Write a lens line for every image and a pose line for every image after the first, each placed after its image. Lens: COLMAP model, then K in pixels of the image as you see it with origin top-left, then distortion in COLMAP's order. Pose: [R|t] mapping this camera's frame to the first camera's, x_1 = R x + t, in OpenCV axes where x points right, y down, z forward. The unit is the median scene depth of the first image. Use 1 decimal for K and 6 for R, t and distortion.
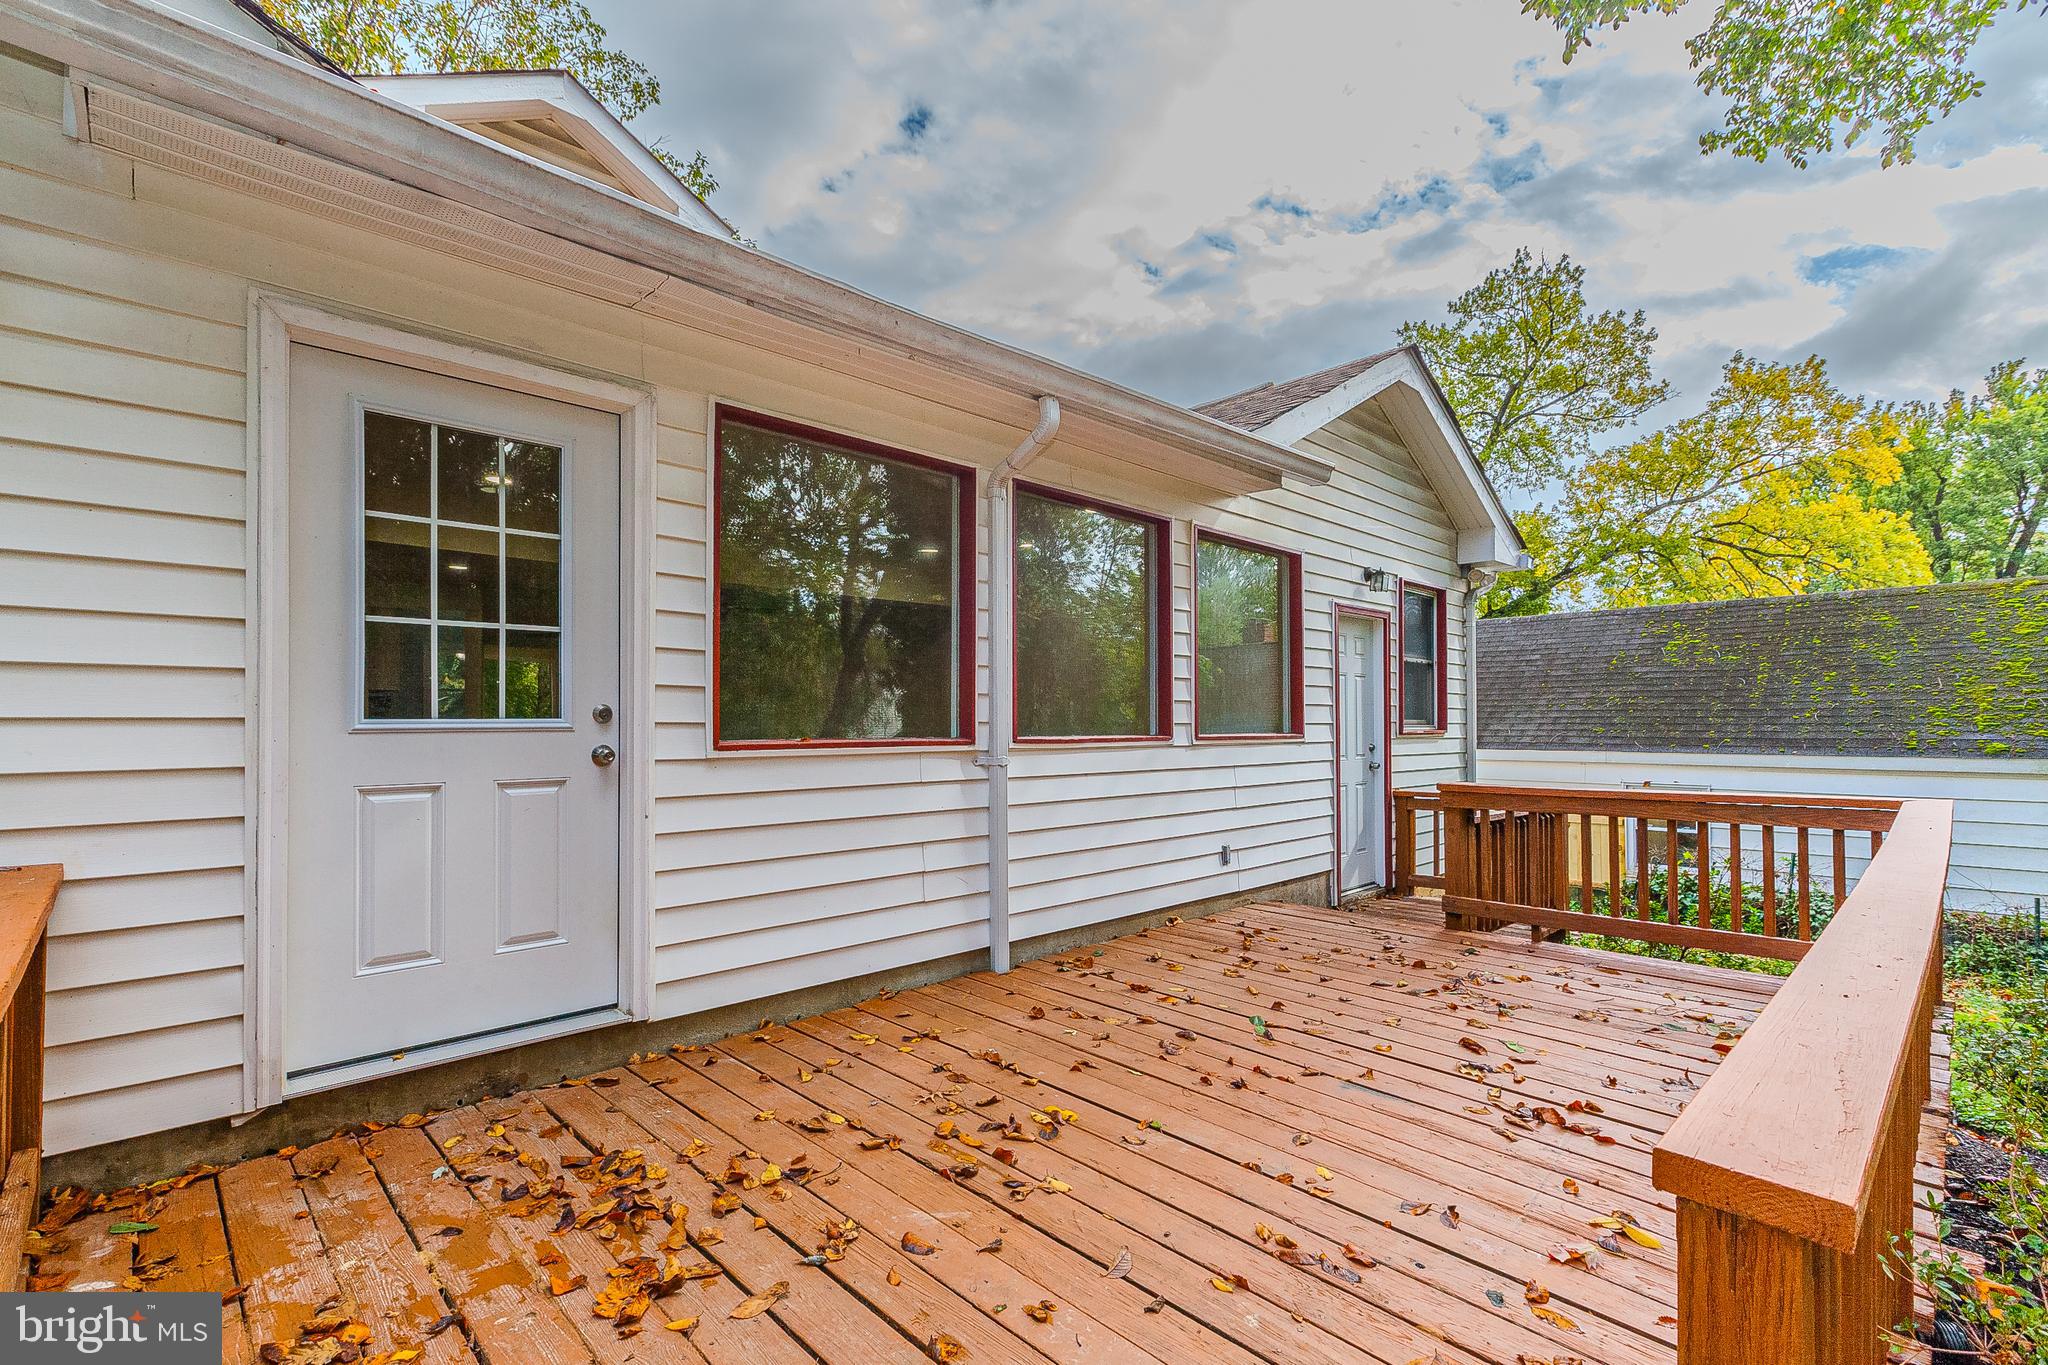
lens RADIAL K [[935.4, 0, 1030.8], [0, 935.4, 713.5], [0, 0, 1]] dist [-0.019122, 0.005758]
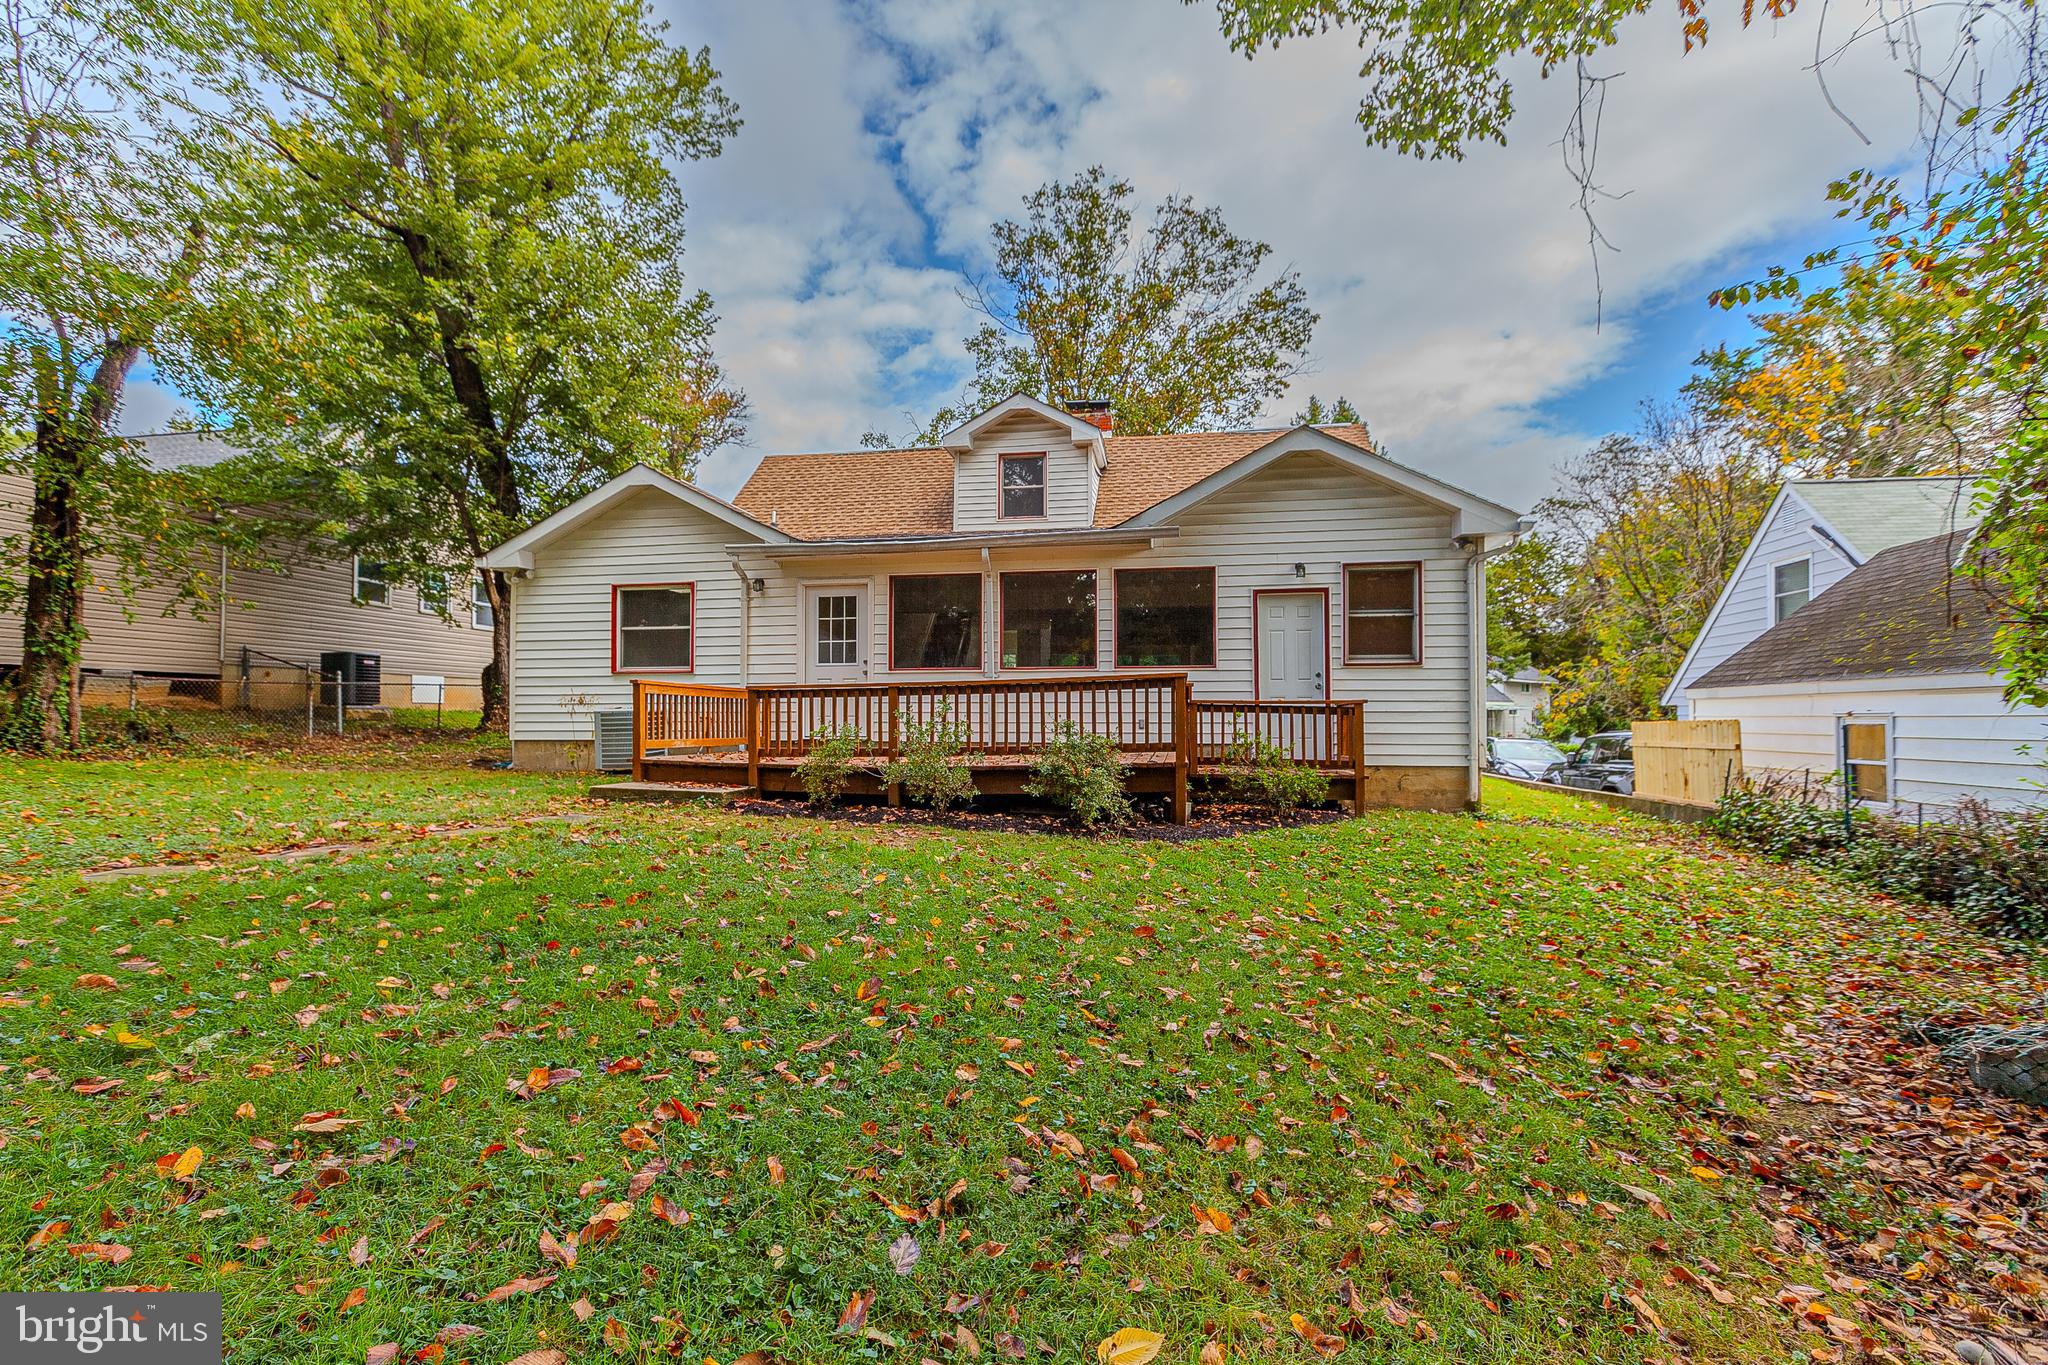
lens RADIAL K [[935.4, 0, 1005.0], [0, 935.4, 693.5], [0, 0, 1]] dist [-0.019122, 0.005758]
pose [[0.565797, -0.022638, -0.824234, 1.850231], [0.008007, 0.999727, -0.021962, 0.134927], [0.824506, 0.005826, 0.565824, -0.444145]]
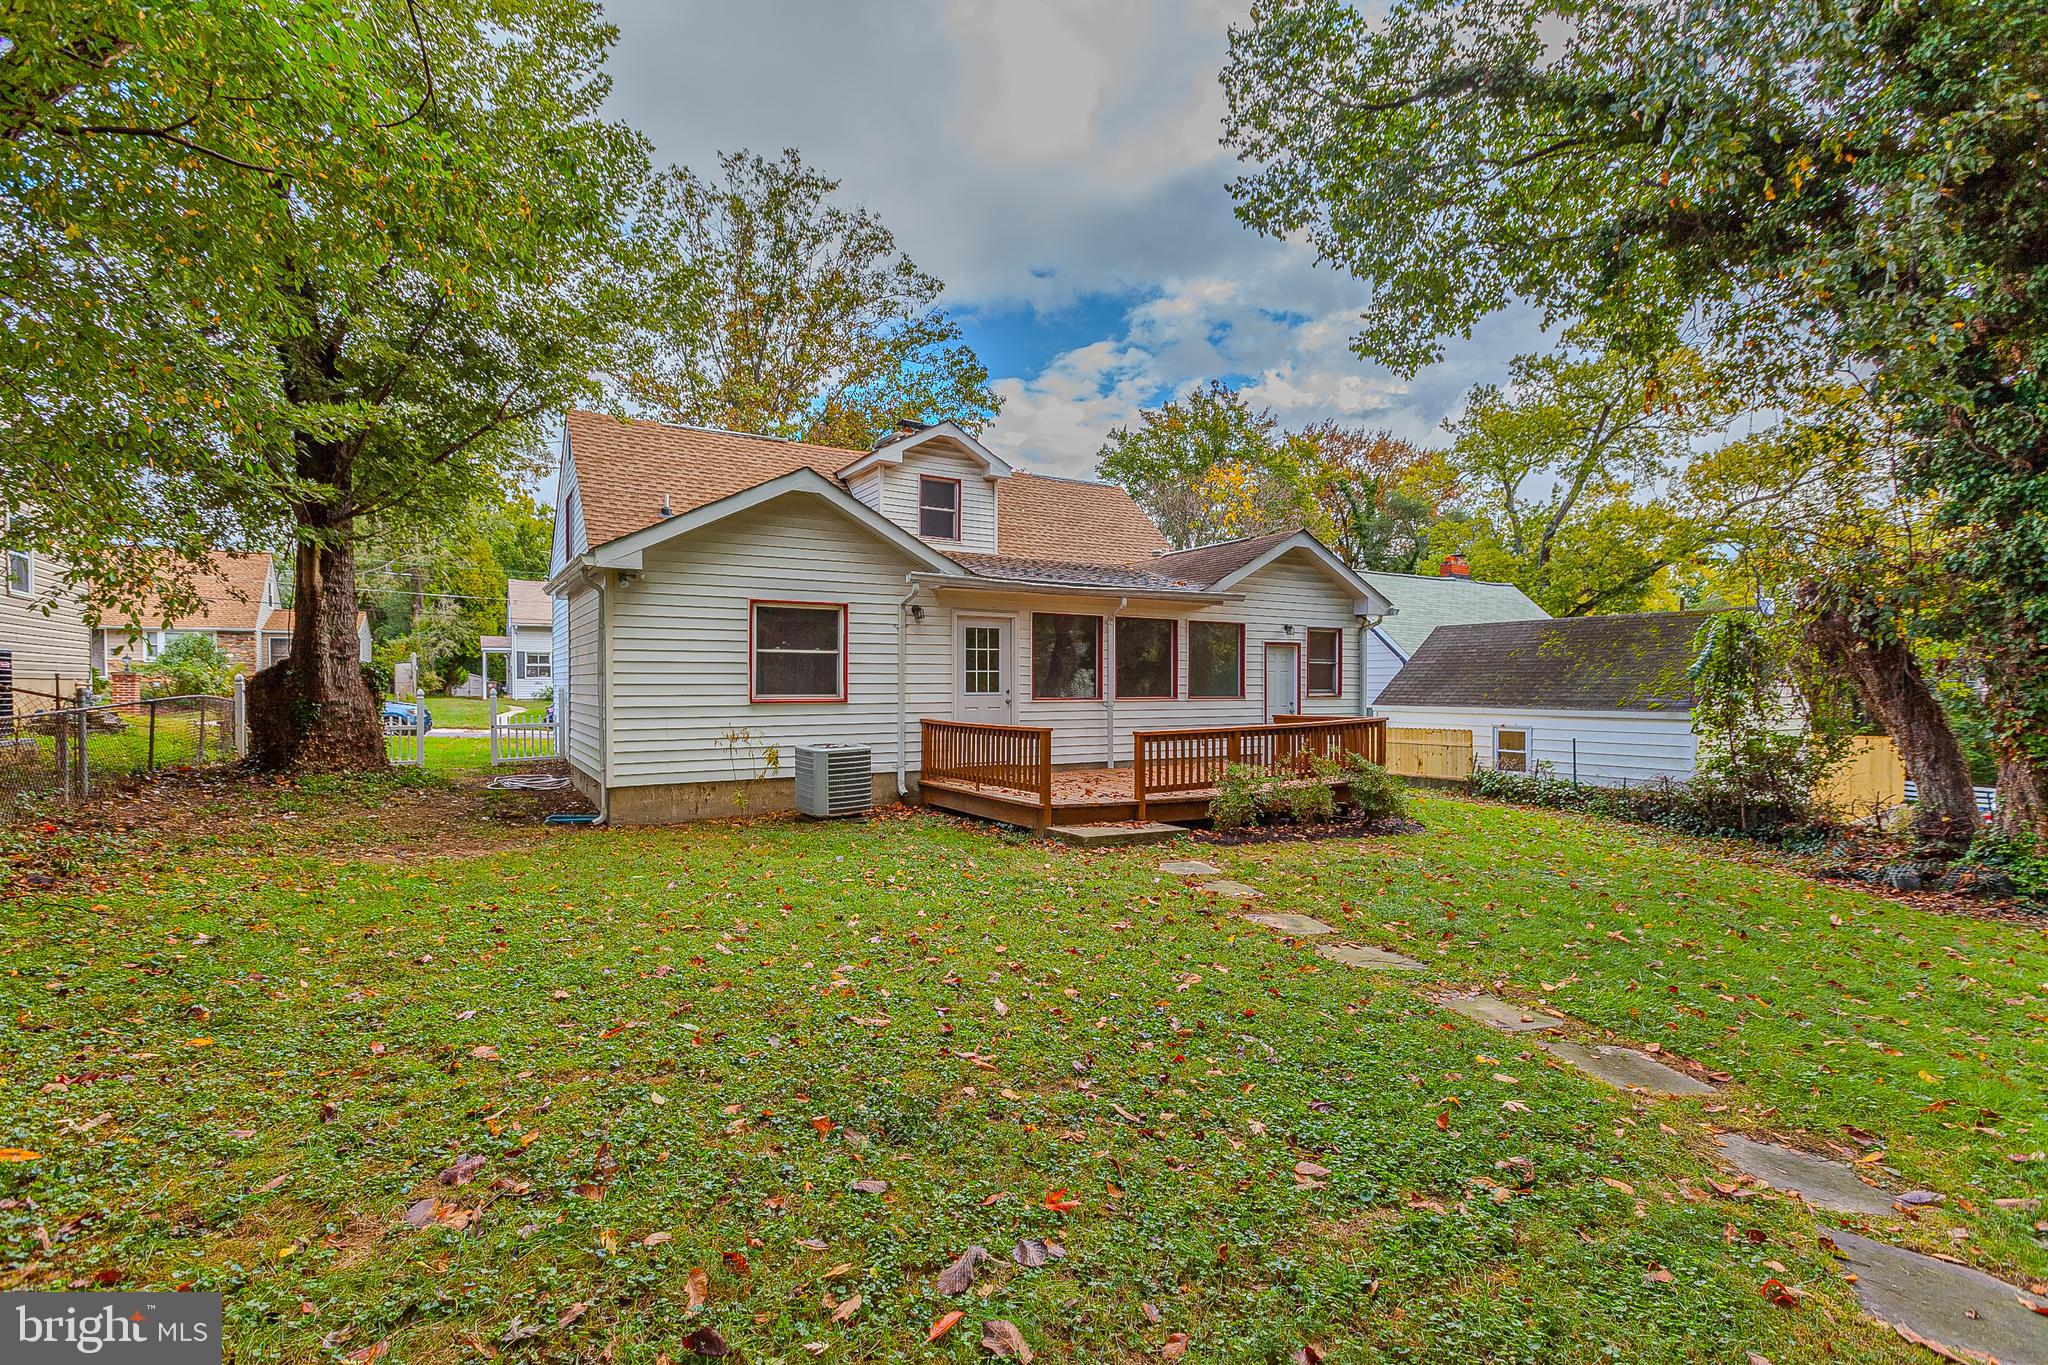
lens RADIAL K [[935.4, 0, 1036.0], [0, 935.4, 697.1], [0, 0, 1]] dist [-0.019122, 0.005758]
pose [[0.976415, 0.004201, -0.215862, 0.339145], [0.000735, 0.999740, 0.022782, -0.039901], [0.215902, -0.022403, 0.976158, -1.825413]]
